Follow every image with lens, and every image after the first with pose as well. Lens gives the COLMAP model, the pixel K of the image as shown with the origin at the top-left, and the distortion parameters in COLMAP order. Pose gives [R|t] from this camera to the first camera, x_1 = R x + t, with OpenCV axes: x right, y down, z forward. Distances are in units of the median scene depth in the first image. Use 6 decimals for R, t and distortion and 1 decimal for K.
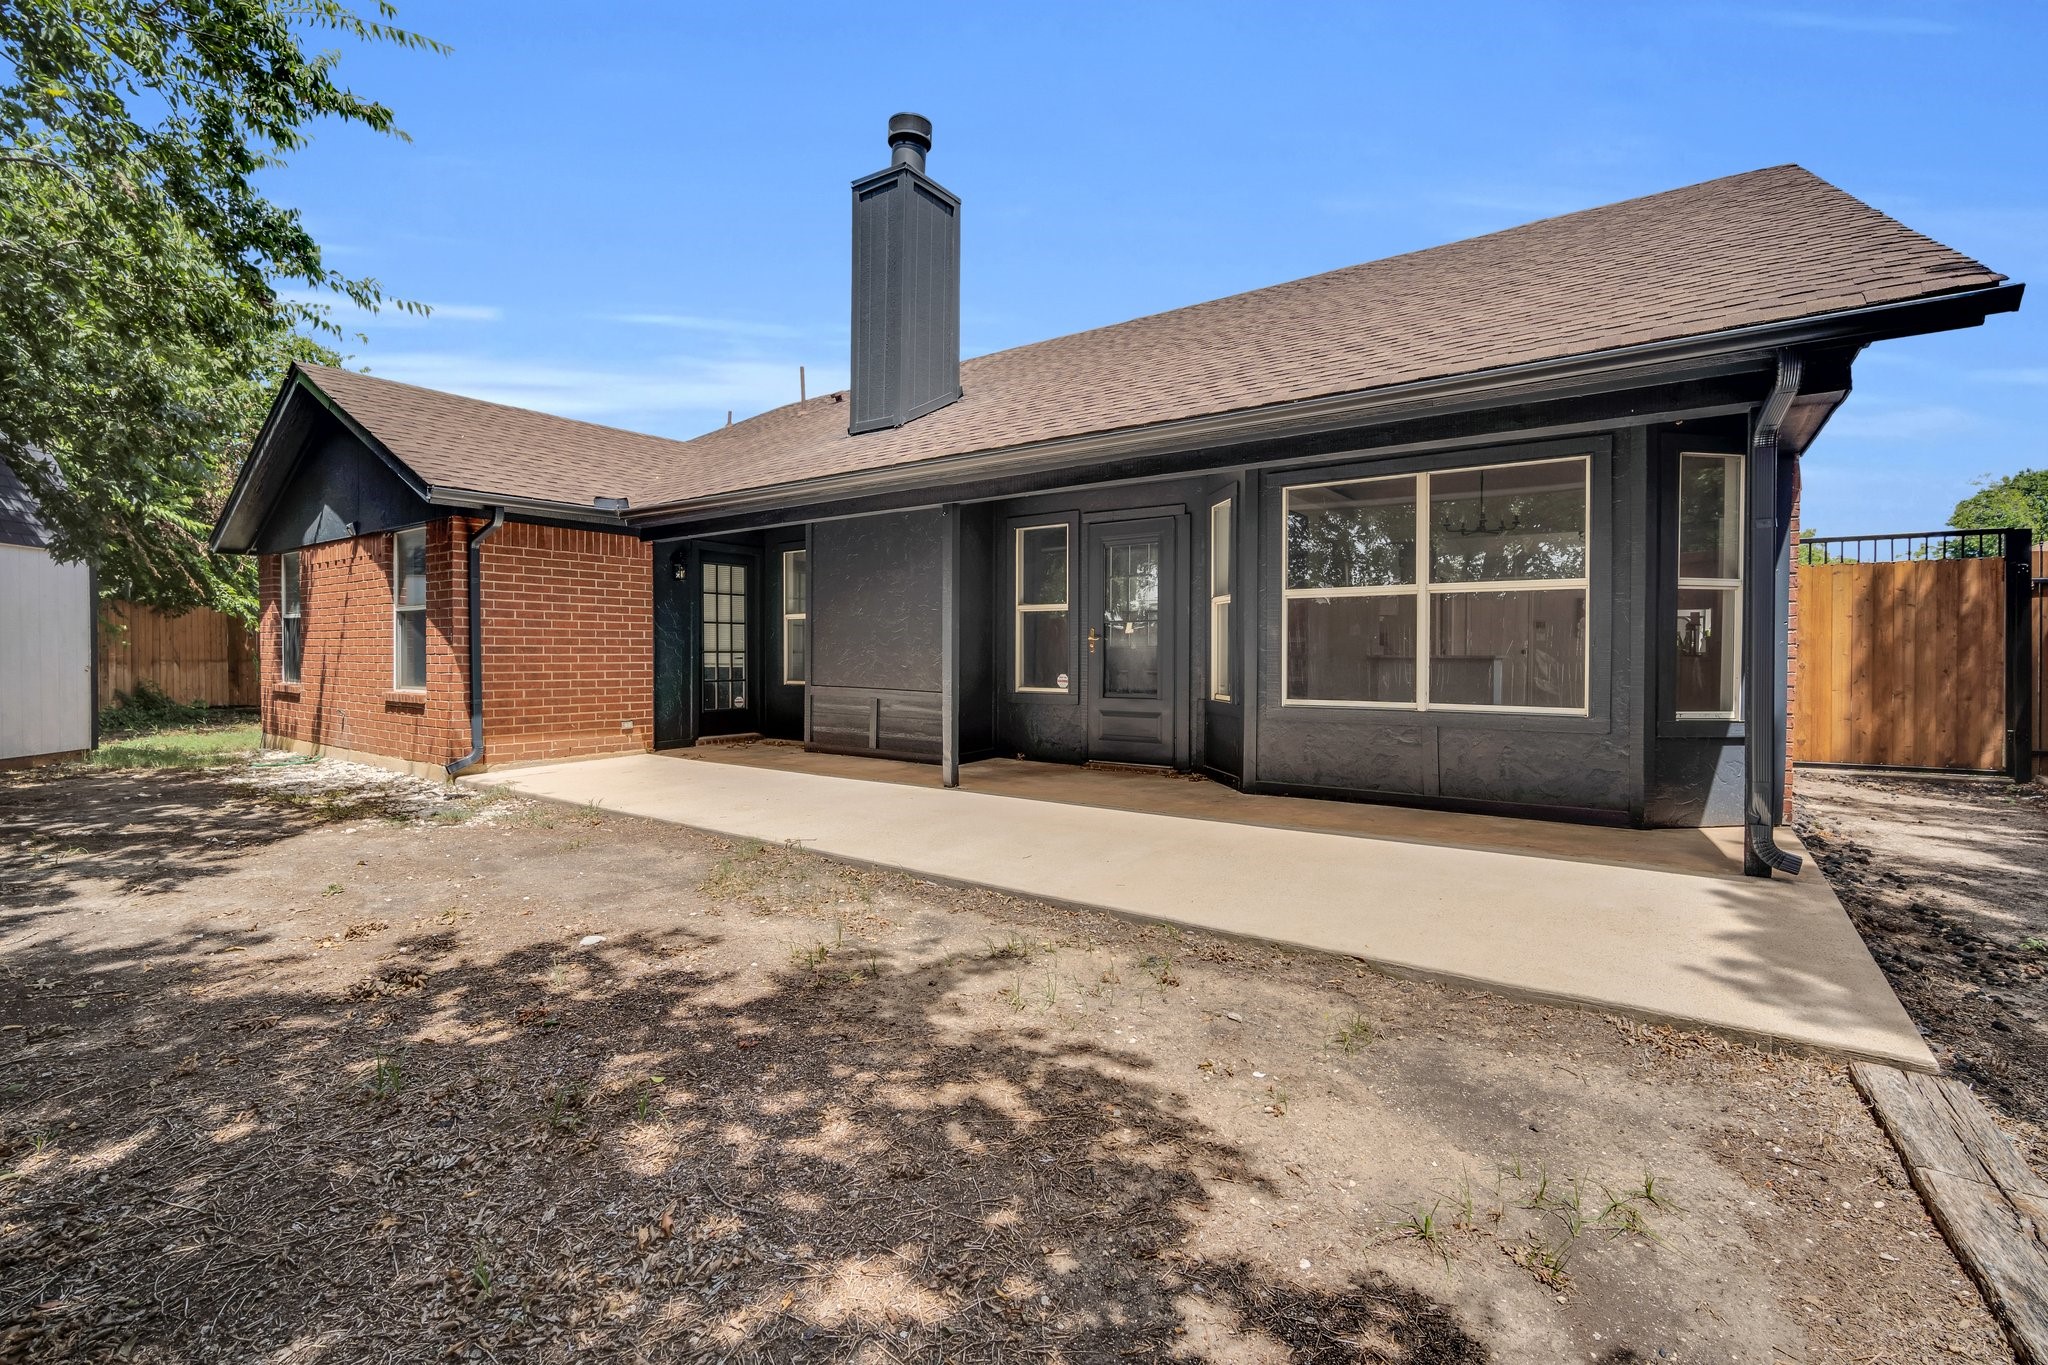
lens RADIAL K [[904.0, 0, 1019.7], [0, 904.0, 670.0], [0, 0, 1]] dist [-0.003873, 0.000232]
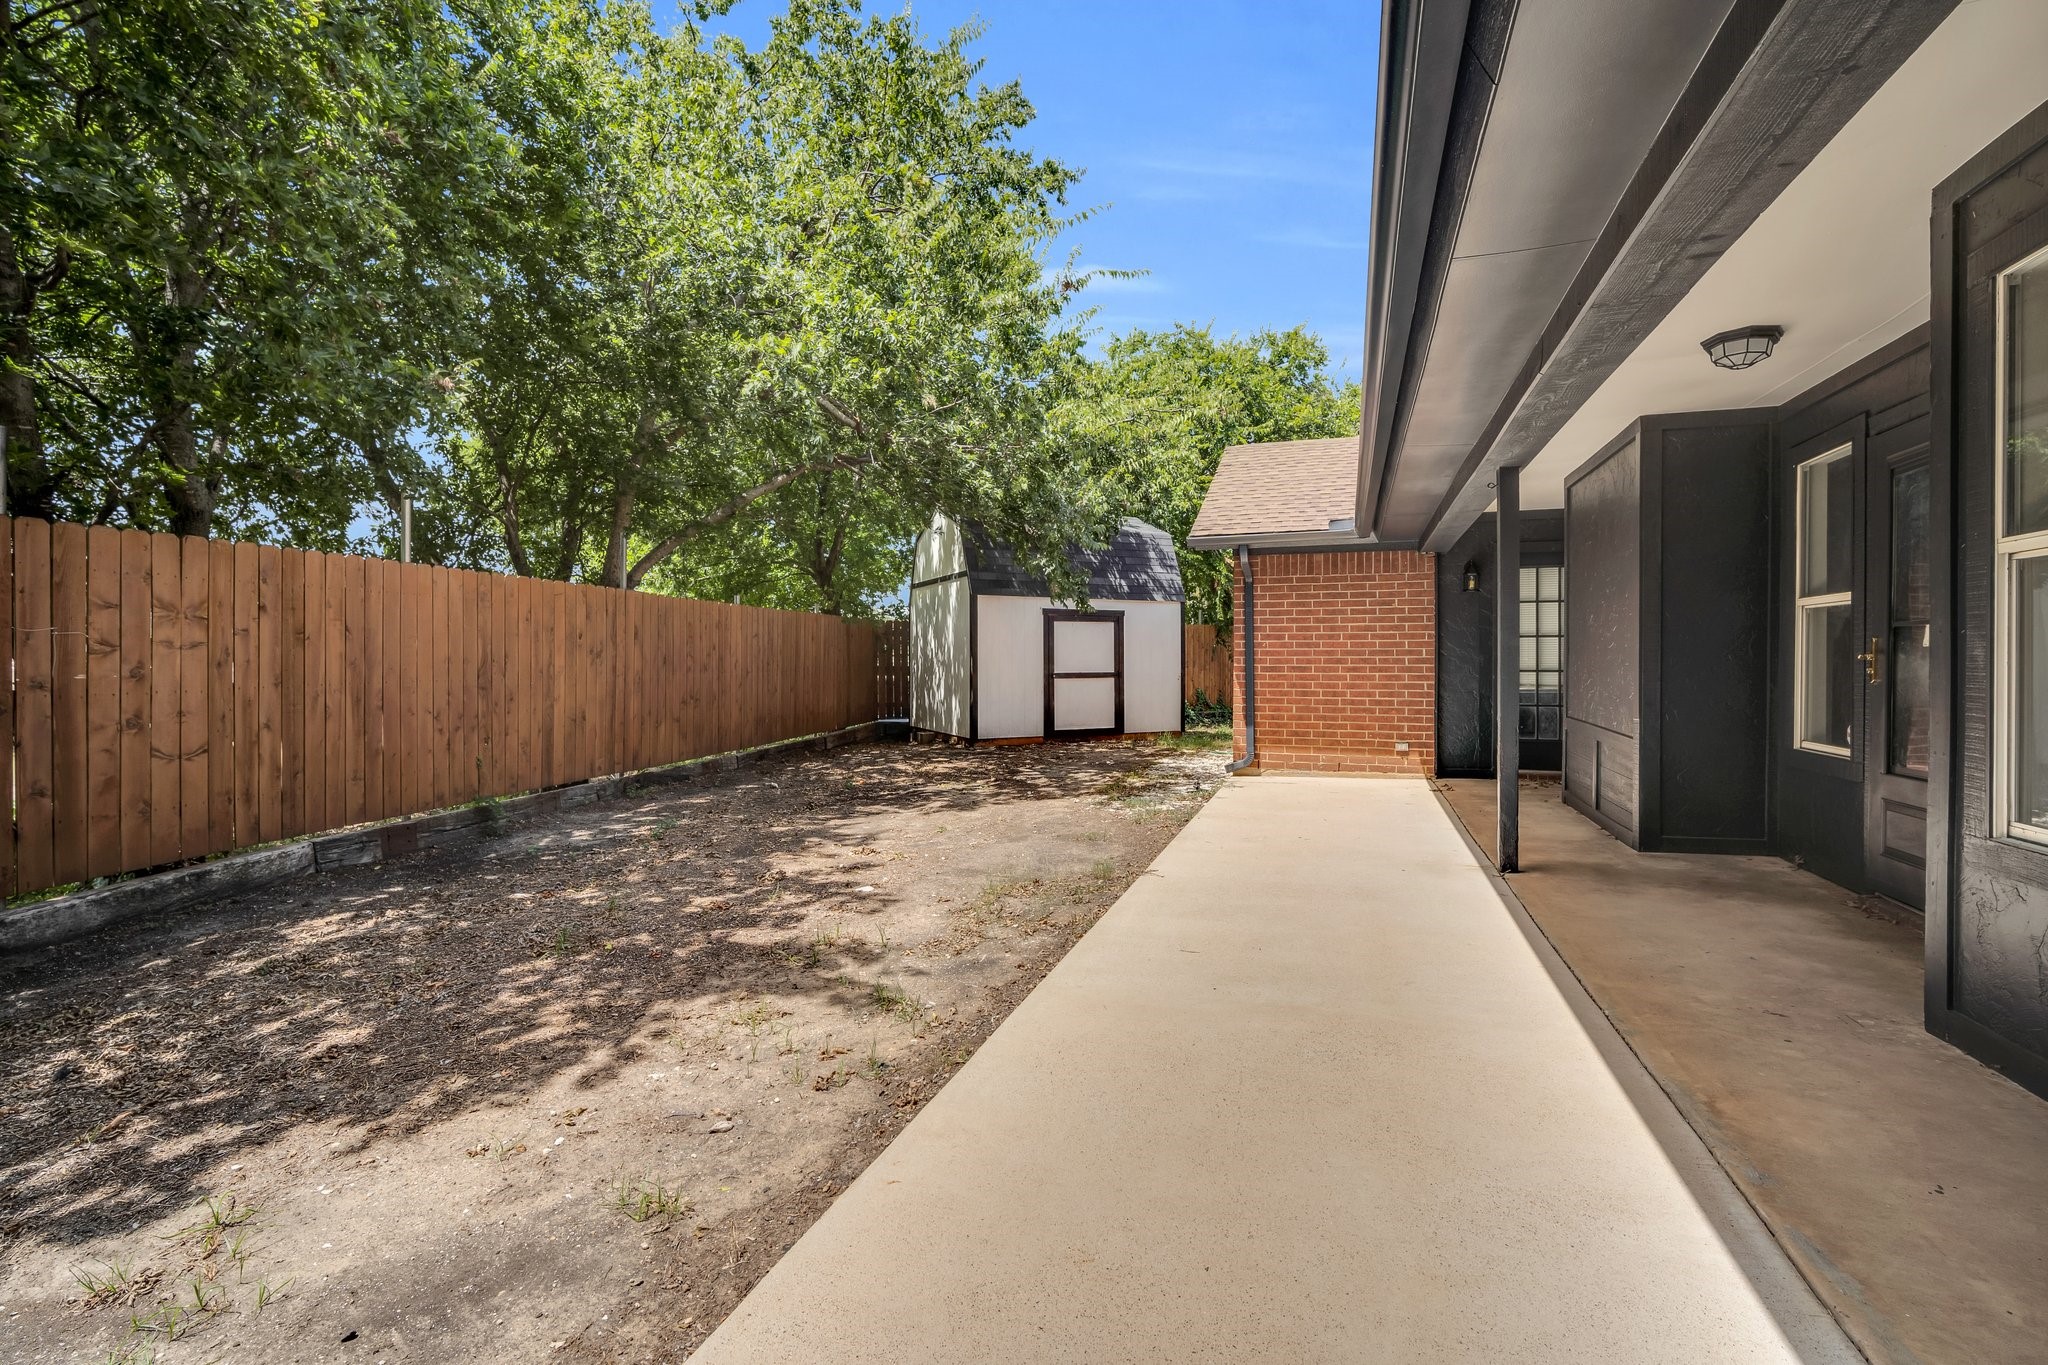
lens RADIAL K [[904.0, 0, 1019.7], [0, 904.0, 670.0], [0, 0, 1]] dist [-0.003873, 0.000232]
pose [[0.289700, 0.008605, -0.957079, 0.396492], [-0.016844, 0.999851, 0.003891, -0.019307], [0.956969, 0.014994, 0.289801, 0.355232]]
